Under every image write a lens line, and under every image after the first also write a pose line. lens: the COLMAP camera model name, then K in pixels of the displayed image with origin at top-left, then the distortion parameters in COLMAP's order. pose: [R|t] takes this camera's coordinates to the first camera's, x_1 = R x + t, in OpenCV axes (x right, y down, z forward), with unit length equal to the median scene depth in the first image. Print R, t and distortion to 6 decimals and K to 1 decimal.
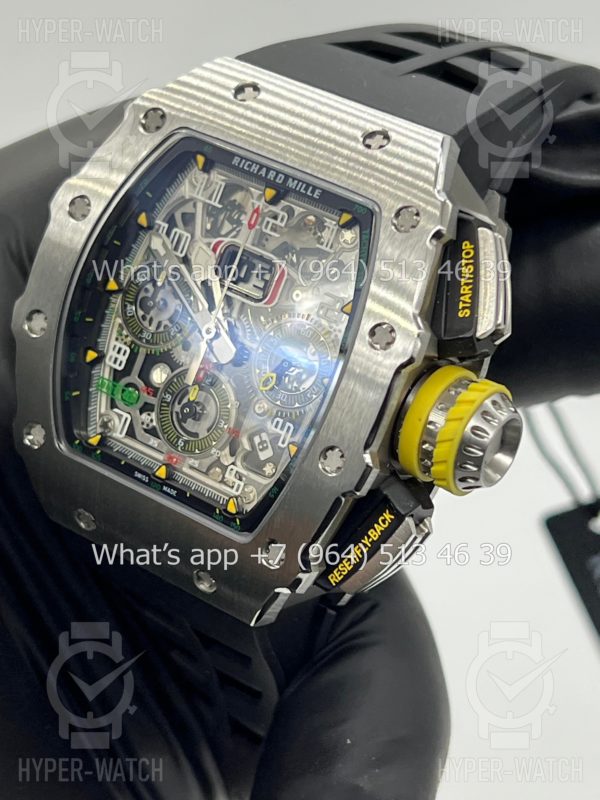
lens RADIAL K [[1922.2, 0, 300.5], [0, 1922.2, 402.9], [0, 0, 1]] dist [0.223242, 0.000000]
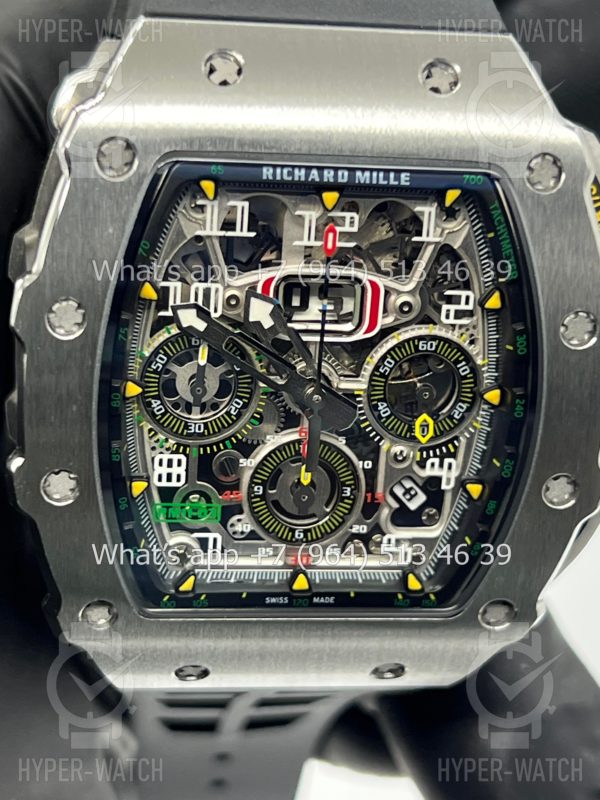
lens RADIAL K [[1922.2, 0, 299.9], [0, 1922.2, 396.0], [0, 0, 1]] dist [0.223242, 0.000000]
pose [[0.750031, -0.470527, 0.464820, -0.390011], [0.288407, 0.865114, 0.410364, -0.339088], [-0.595210, -0.173728, 0.784566, 0.414784]]
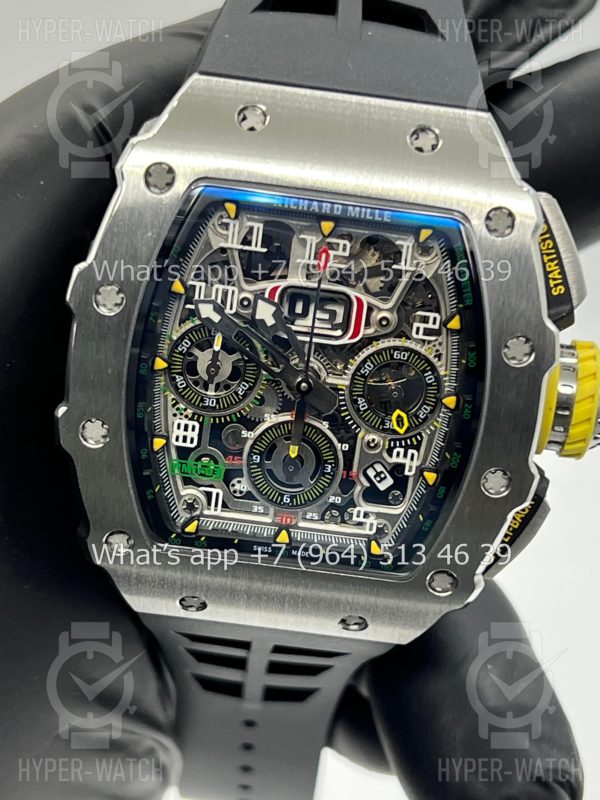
lens RADIAL K [[1922.2, 0, 299.1], [0, 1922.2, 427.1], [0, 0, 1]] dist [0.223242, 0.000000]
pose [[0.846358, -0.362236, 0.390465, -0.412458], [0.242448, 0.914775, 0.323120, -0.315033], [-0.474233, -0.178808, 0.862050, 0.193082]]
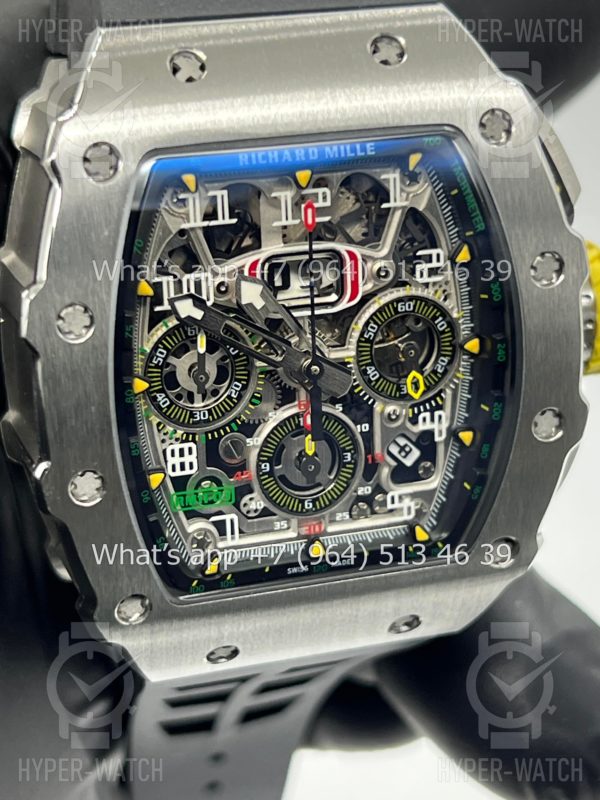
lens RADIAL K [[1922.2, 0, 296.1], [0, 1922.2, 398.0], [0, 0, 1]] dist [0.223242, 0.000000]
pose [[0.614949, -0.557165, 0.558037, -0.482904], [0.365311, 0.828428, 0.424565, -0.354043], [-0.698846, -0.057229, 0.712979, 0.443840]]
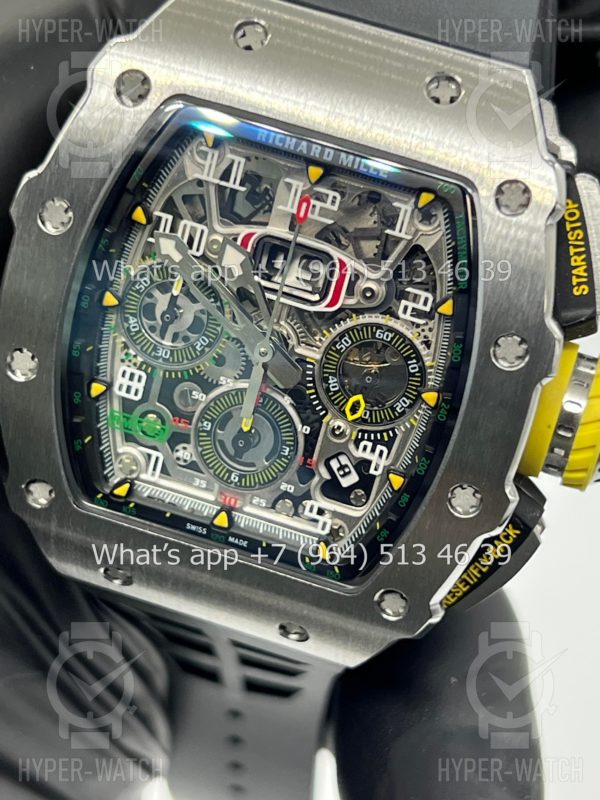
lens RADIAL K [[1922.2, 0, 300.7], [0, 1922.2, 398.5], [0, 0, 1]] dist [0.223242, 0.000000]
pose [[0.945454, -0.208076, 0.250643, -0.234717], [0.131978, 0.948110, 0.289256, -0.245714], [-0.297824, -0.240399, 0.923856, 0.242281]]
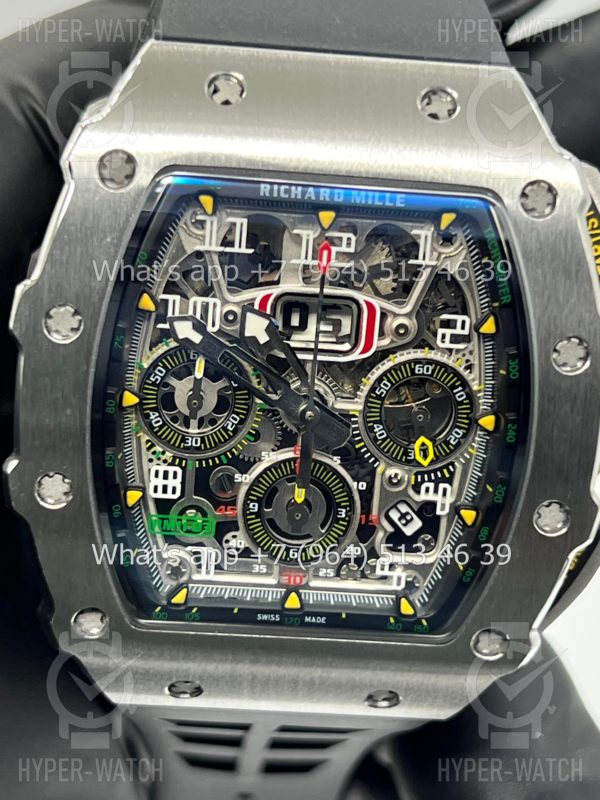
lens RADIAL K [[1922.2, 0, 300.0], [0, 1922.2, 402.8], [0, 0, 1]] dist [0.223242, 0.000000]
pose [[0.802500, -0.409227, 0.434197, -0.369619], [0.286349, 0.902594, 0.321447, -0.280733], [-0.523449, -0.133630, 0.841513, 0.361585]]
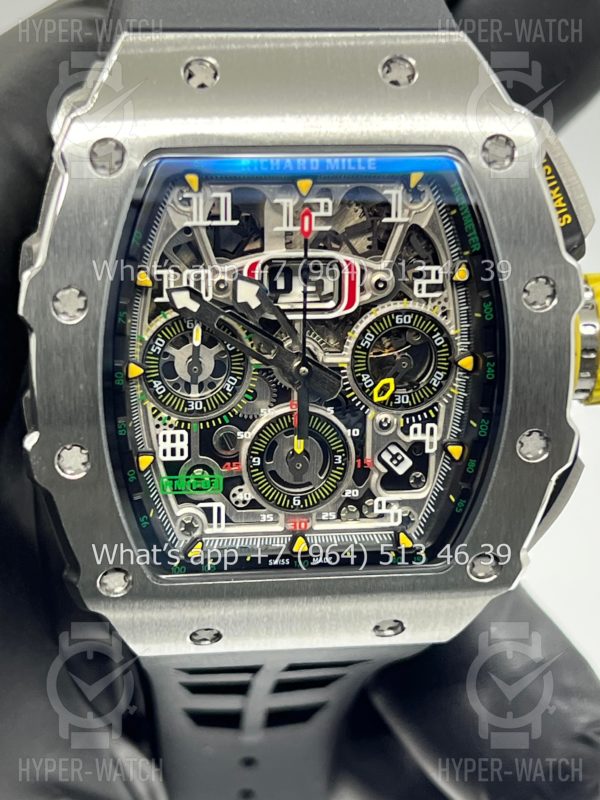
lens RADIAL K [[1922.2, 0, 299.0], [0, 1922.2, 402.7], [0, 0, 1]] dist [0.223242, 0.000000]
pose [[0.737710, -0.485406, 0.469217, -0.428162], [0.346230, 0.868676, 0.354298, -0.308313], [-0.579576, -0.098912, 0.808893, 0.338581]]
